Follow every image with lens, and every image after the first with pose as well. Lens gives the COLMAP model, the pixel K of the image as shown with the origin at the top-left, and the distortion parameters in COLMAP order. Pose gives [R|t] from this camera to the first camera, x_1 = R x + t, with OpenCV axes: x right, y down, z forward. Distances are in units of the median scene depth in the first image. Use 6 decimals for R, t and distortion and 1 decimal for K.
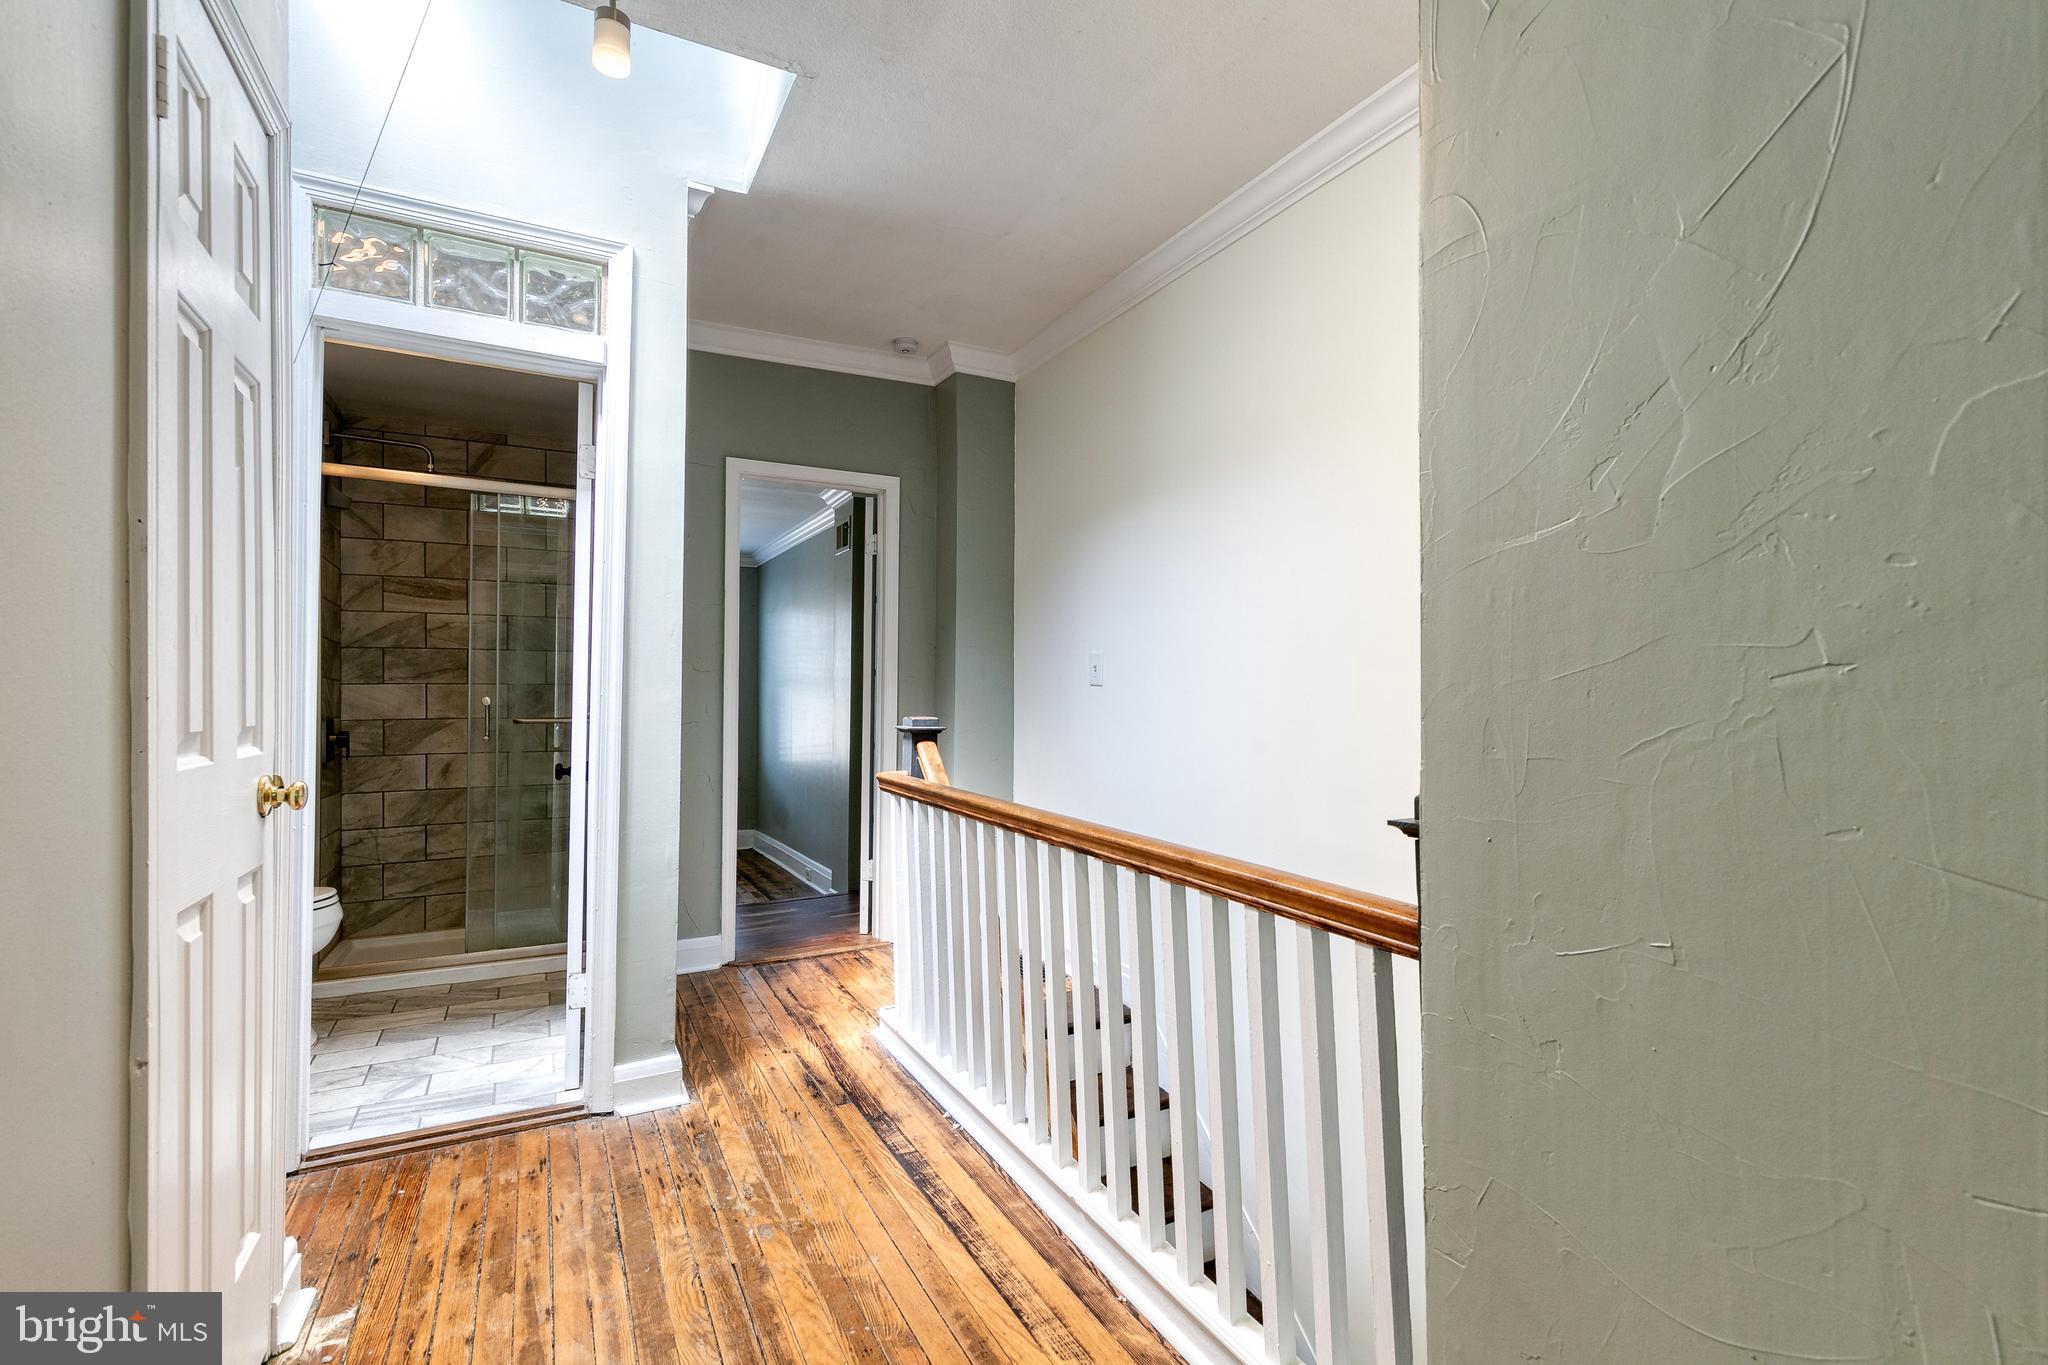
lens RADIAL K [[924.0, 0, 1022.8], [0, 924.0, 687.5], [0, 0, 1]] dist [0.012951, -0.003252]
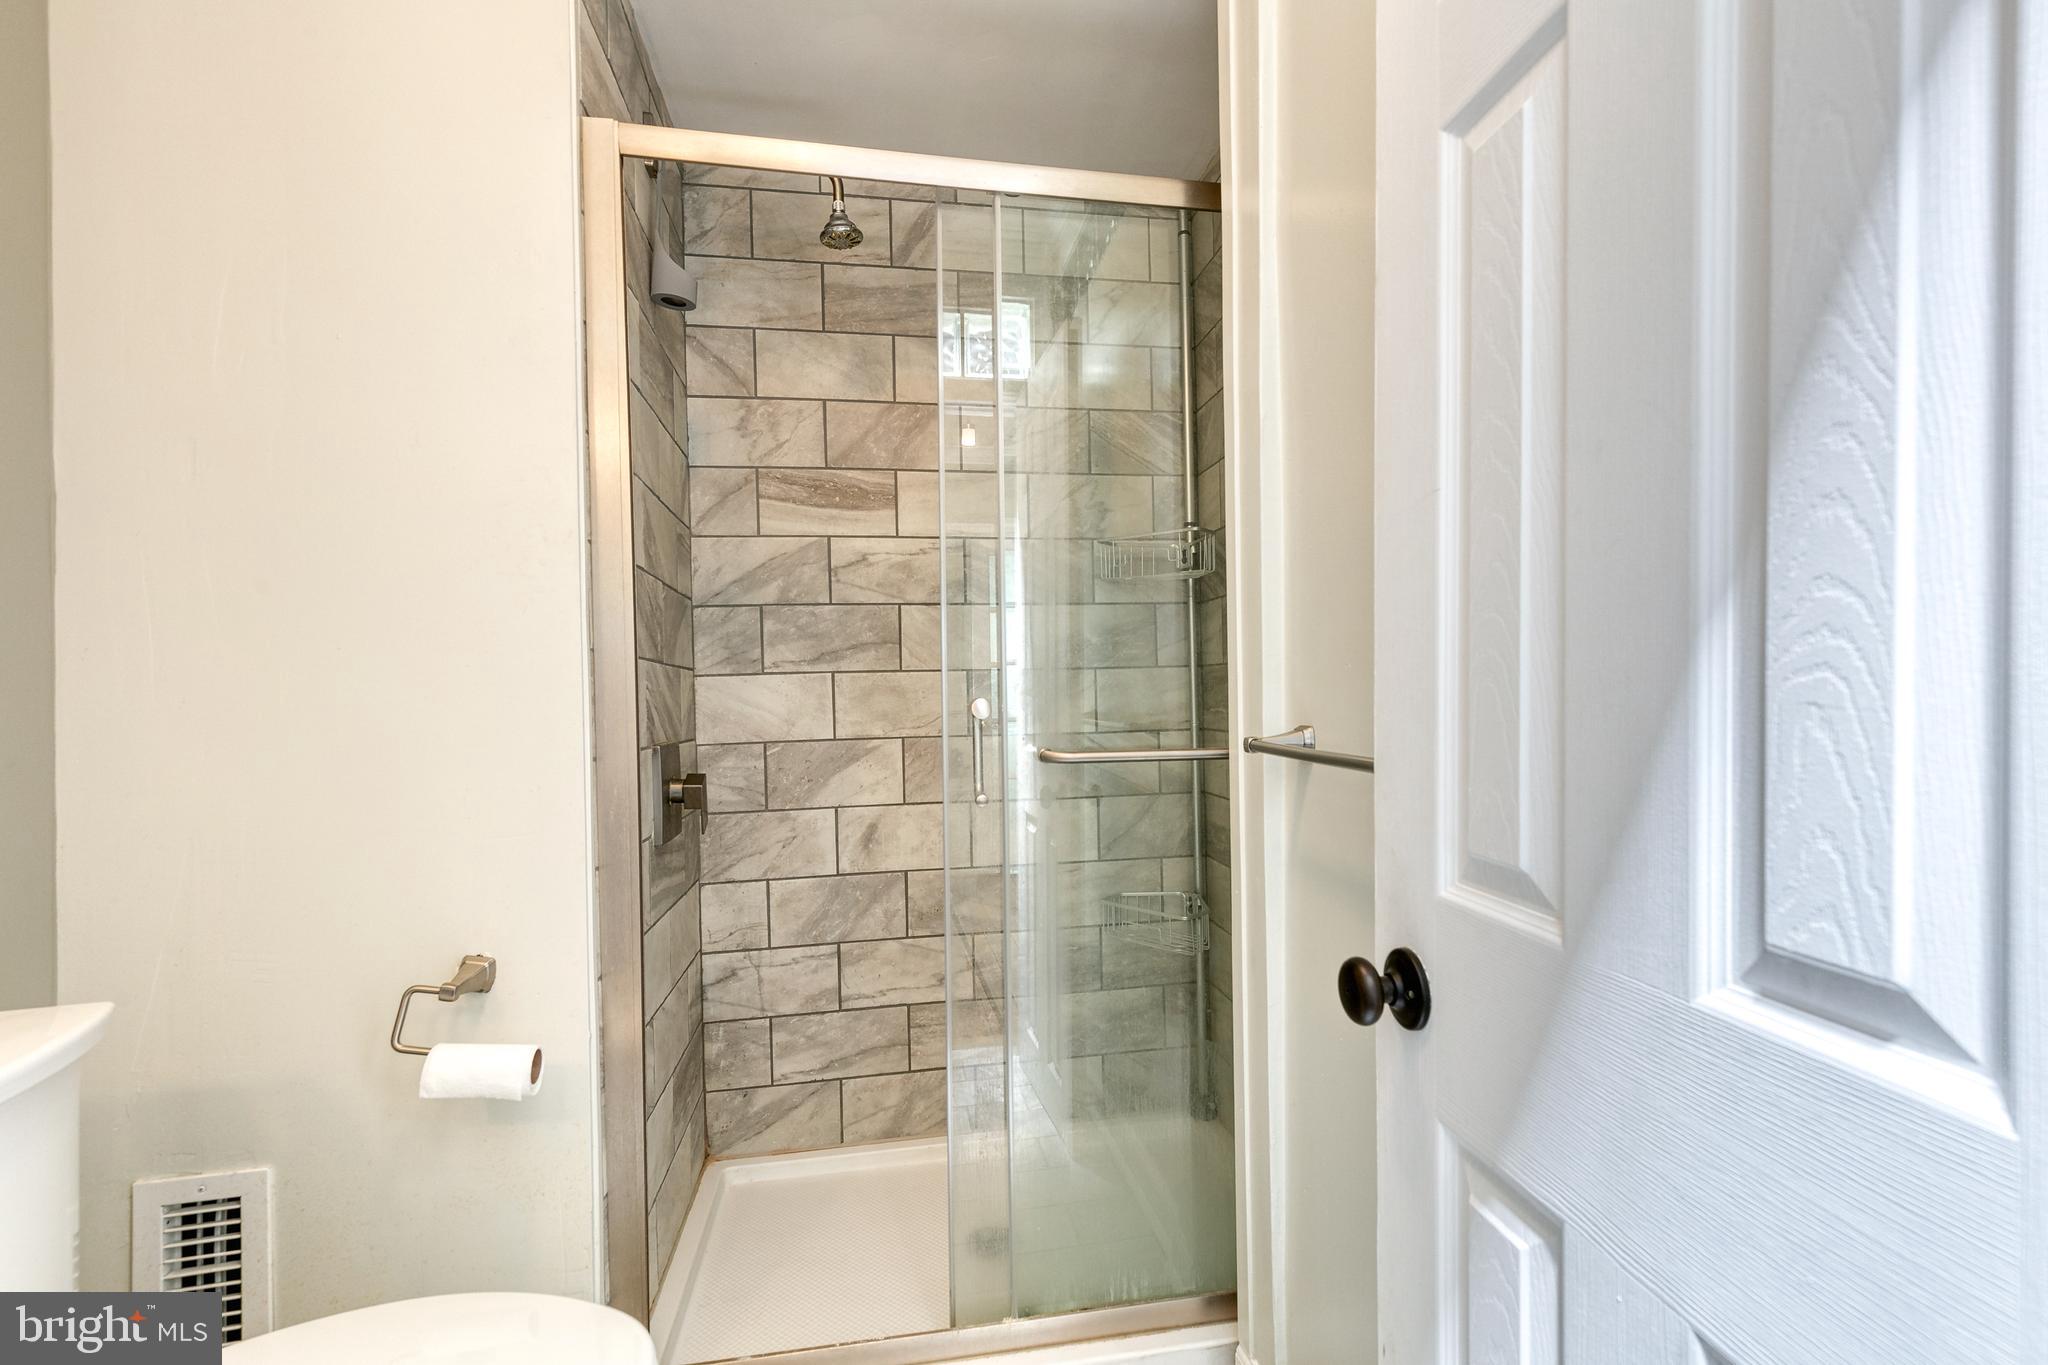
lens RADIAL K [[924.0, 0, 1029.0], [0, 924.0, 685.2], [0, 0, 1]] dist [0.012951, -0.003252]
pose [[0.948474, -0.014992, -0.316500, -0.378252], [0.020303, 0.999703, 0.013490, -0.001474], [0.316204, -0.019220, 0.948497, 0.548474]]
